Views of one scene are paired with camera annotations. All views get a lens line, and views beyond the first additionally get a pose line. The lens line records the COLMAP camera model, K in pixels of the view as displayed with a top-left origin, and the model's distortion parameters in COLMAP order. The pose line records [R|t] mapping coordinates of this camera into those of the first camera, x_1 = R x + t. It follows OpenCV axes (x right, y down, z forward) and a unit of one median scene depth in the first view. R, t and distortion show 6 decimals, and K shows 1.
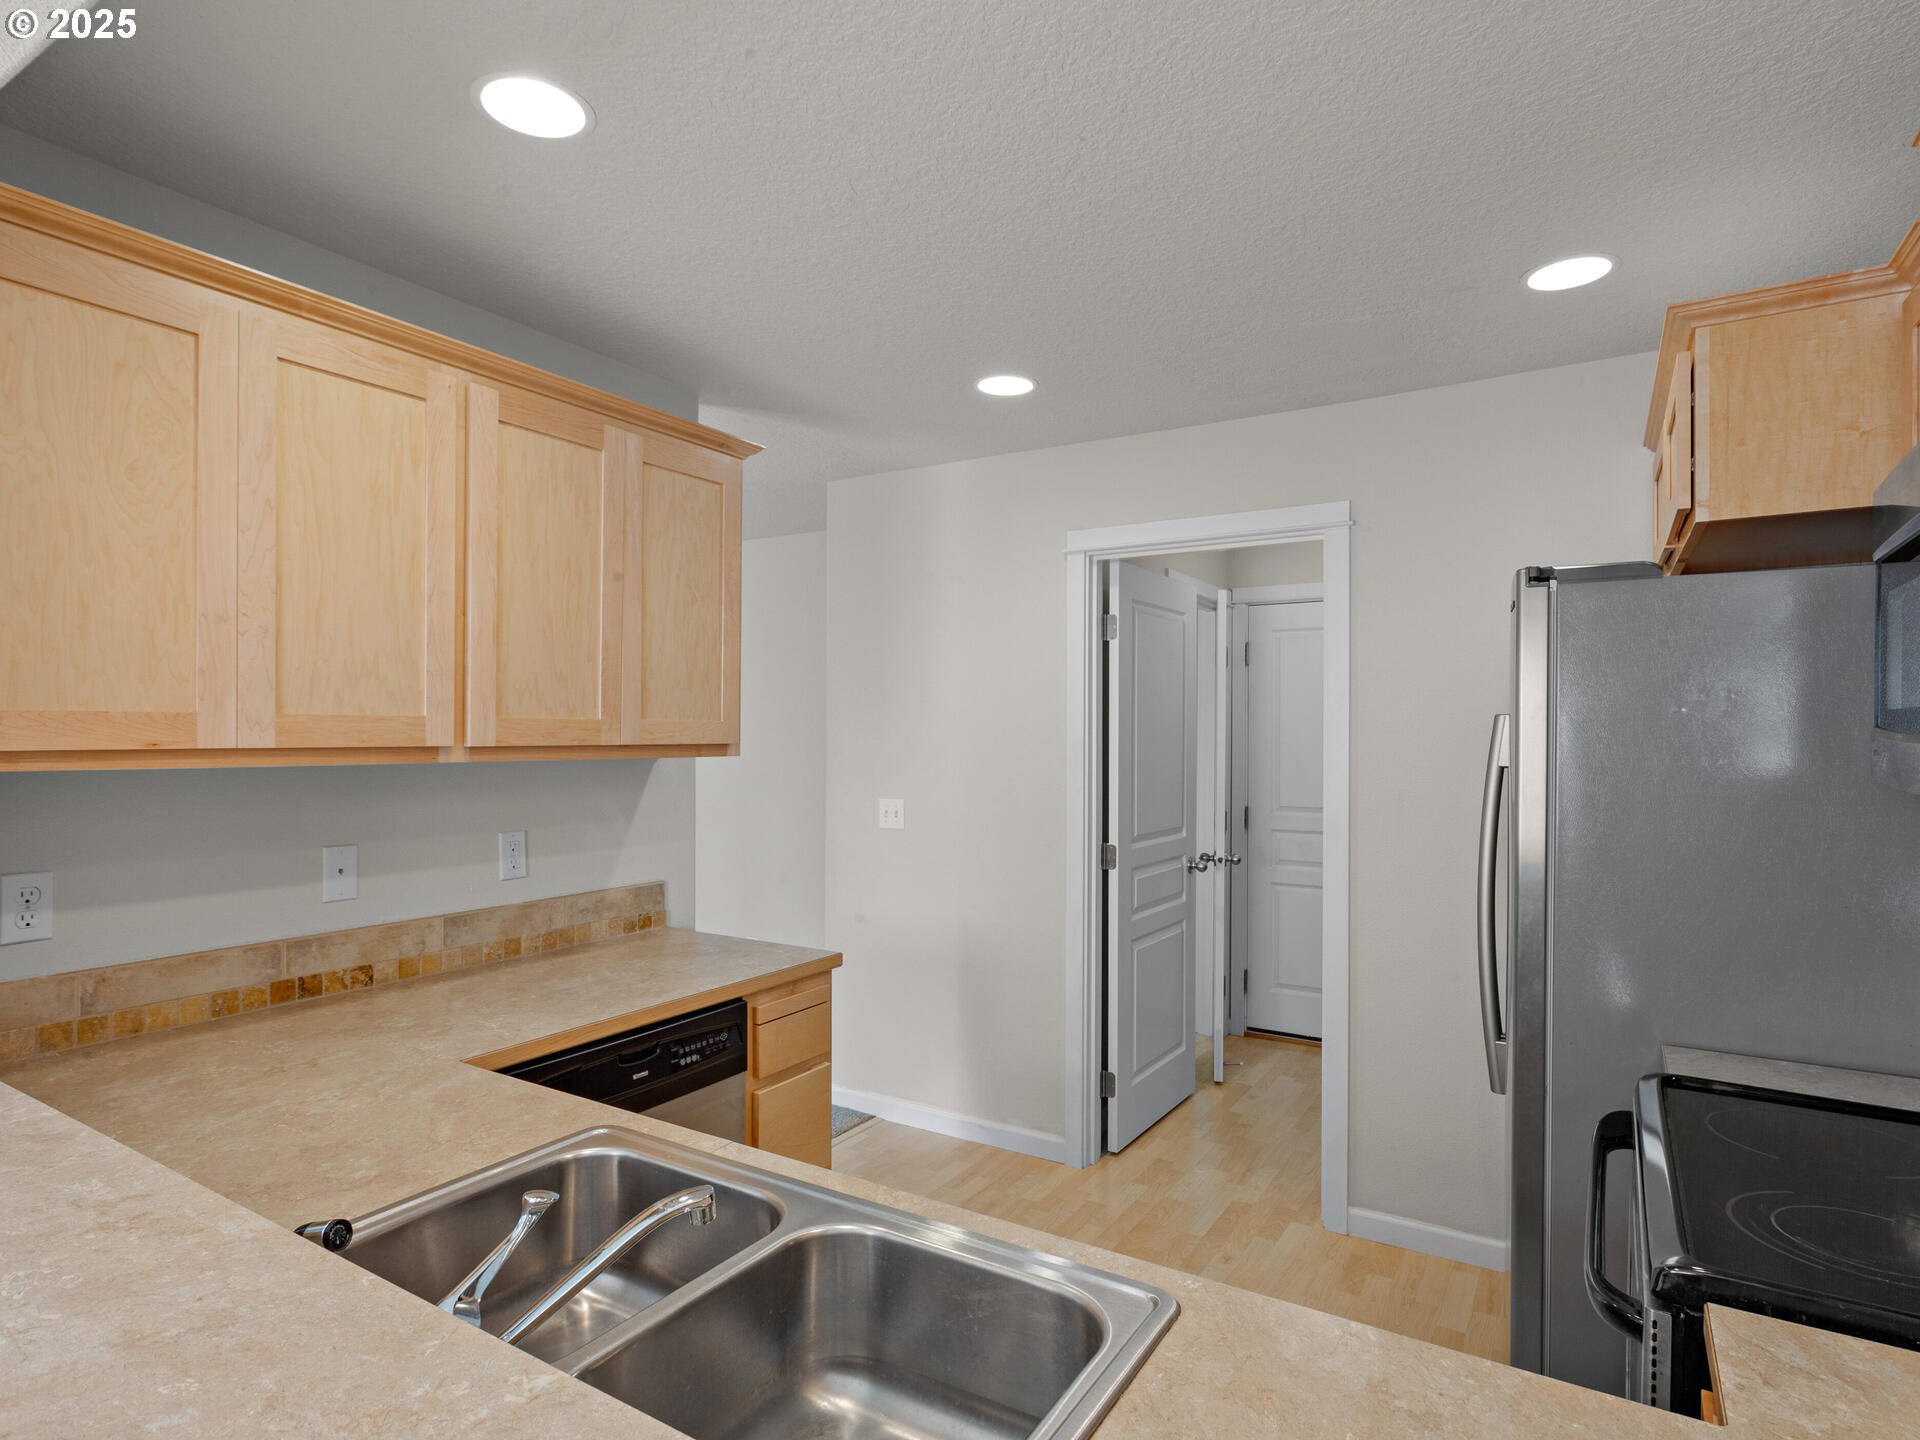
lens RADIAL K [[1046.9, 0, 953.8], [0, 1046.9, 722.0], [0, 0, 1]] dist [0.001018, 0.001411]
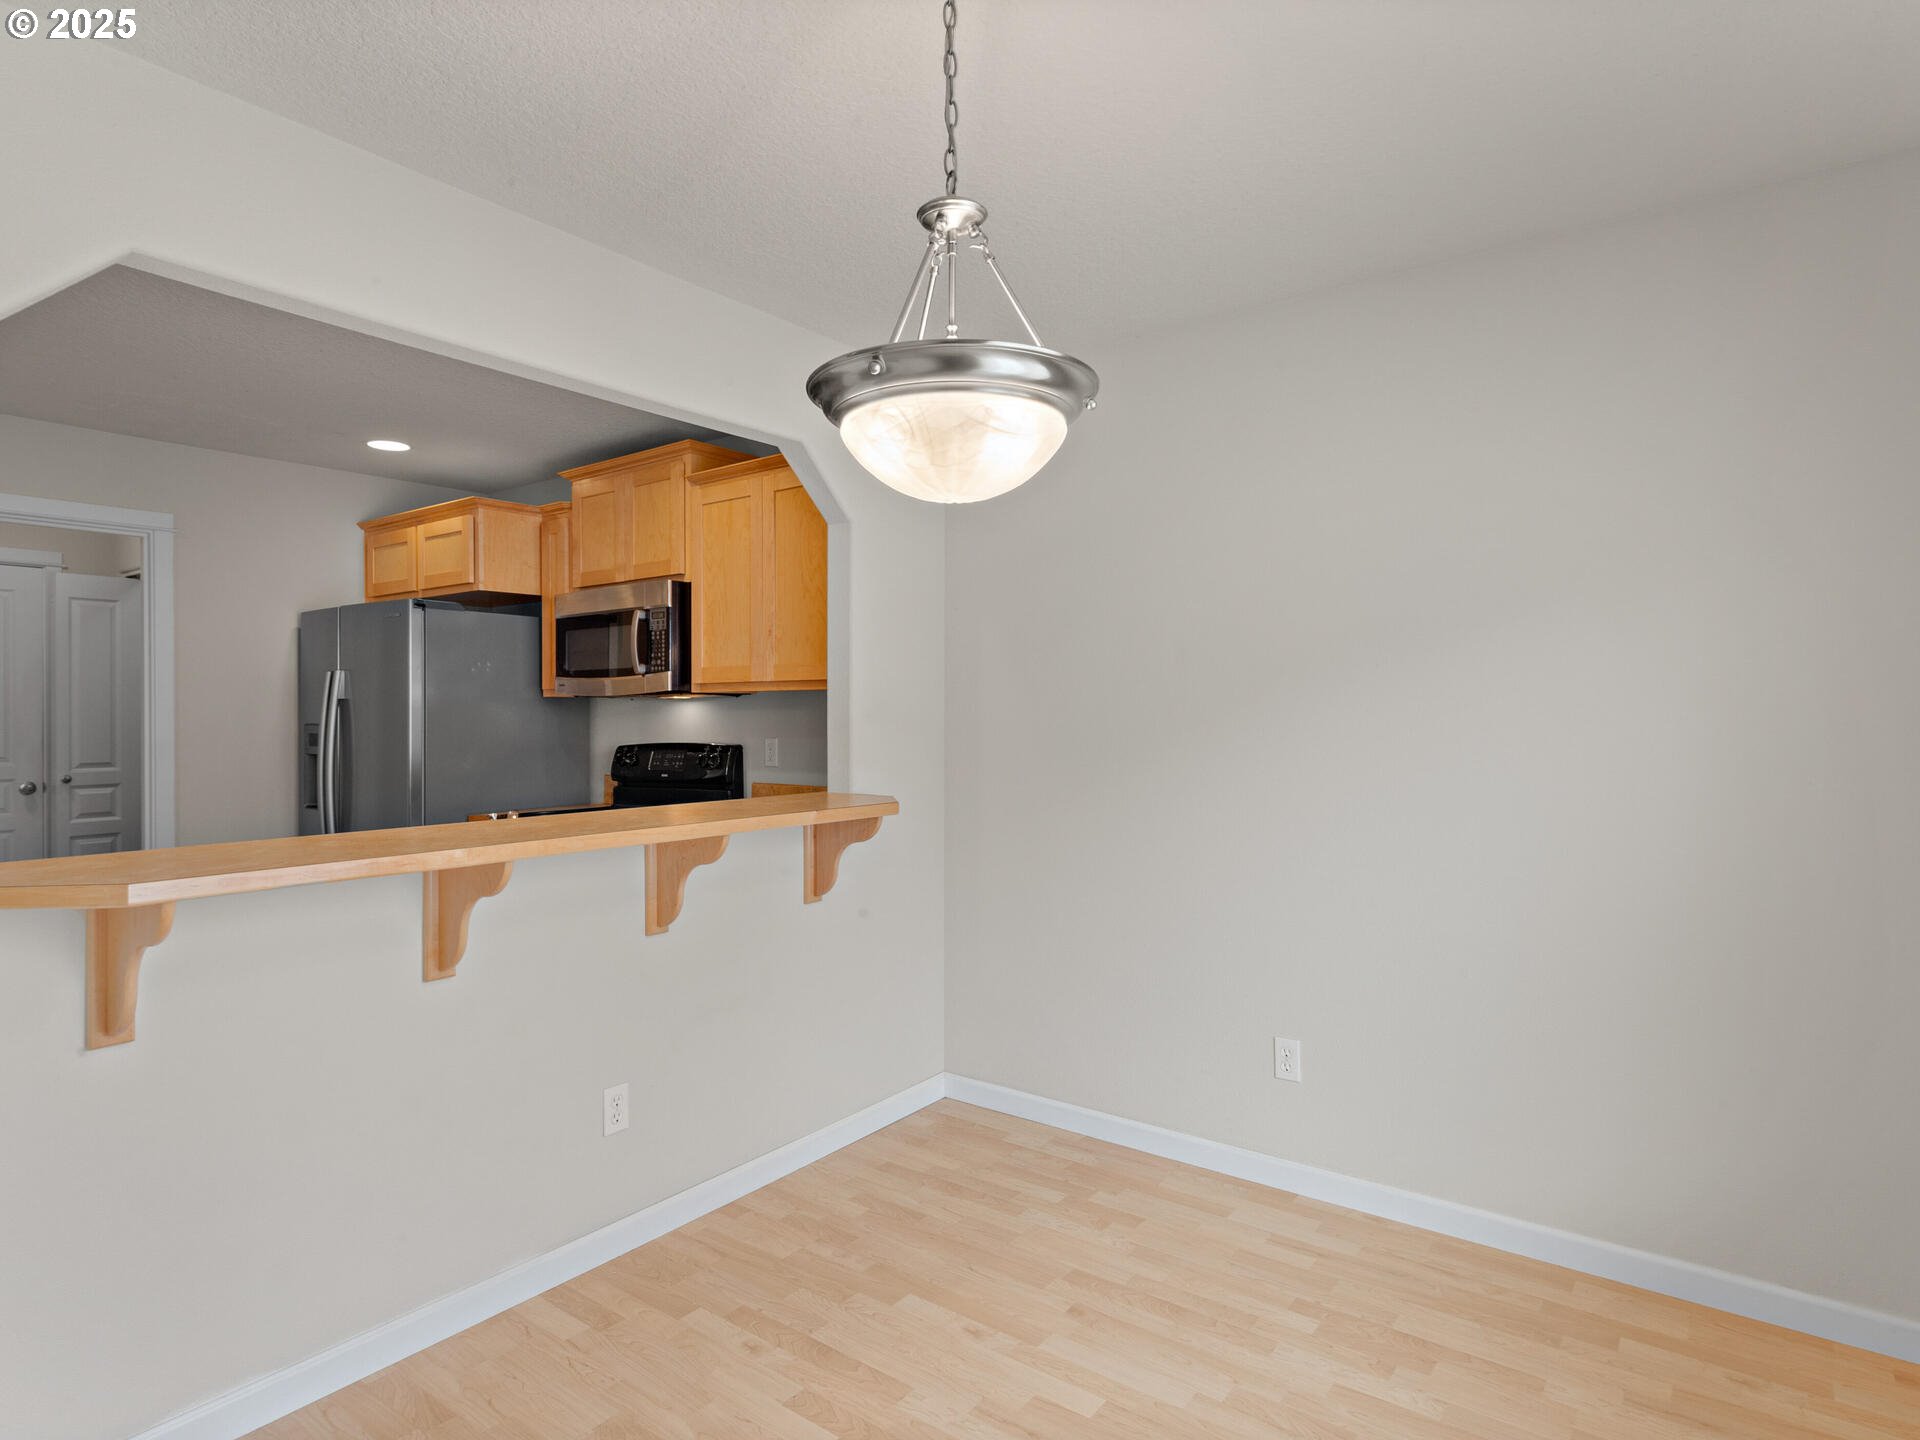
lens RADIAL K [[1046.9, 0, 953.8], [0, 1046.9, 722.0], [0, 0, 1]] dist [0.001018, 0.001411]
pose [[0.083551, -0.005898, 0.996486, -1.281075], [-0.007954, 0.999947, 0.006585, 0.067386], [-0.996472, -0.008477, 0.083499, -0.213671]]
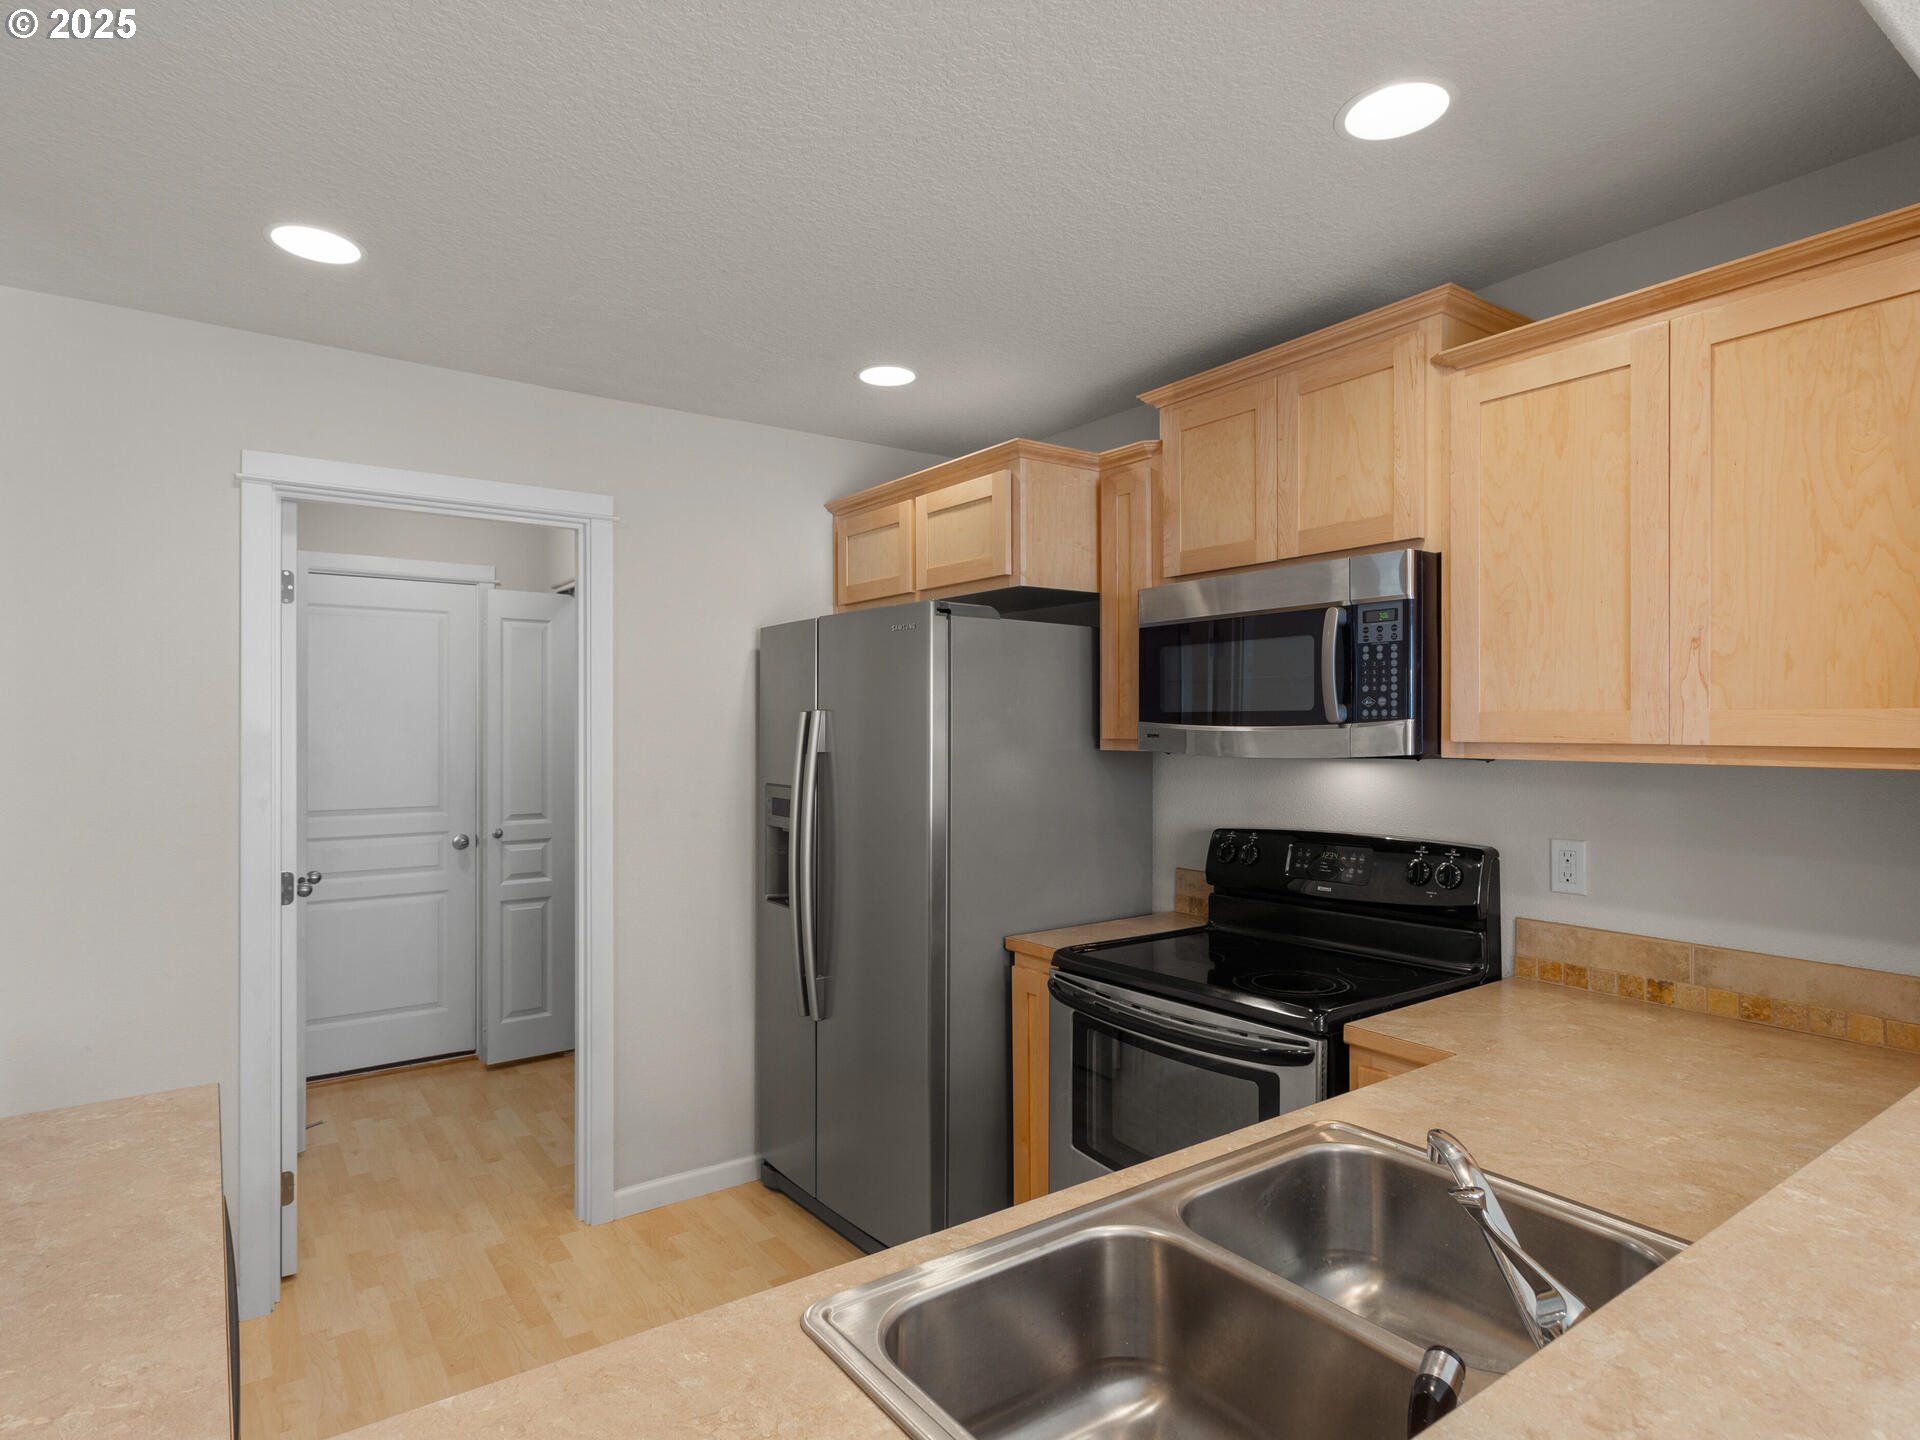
lens RADIAL K [[1046.9, 0, 953.8], [0, 1046.9, 722.0], [0, 0, 1]] dist [0.001018, 0.001411]
pose [[0.378090, 0.000044, 0.925769, -0.600356], [-0.008419, 0.999959, 0.003391, 0.000710], [-0.925731, -0.009077, 0.378074, 0.430212]]
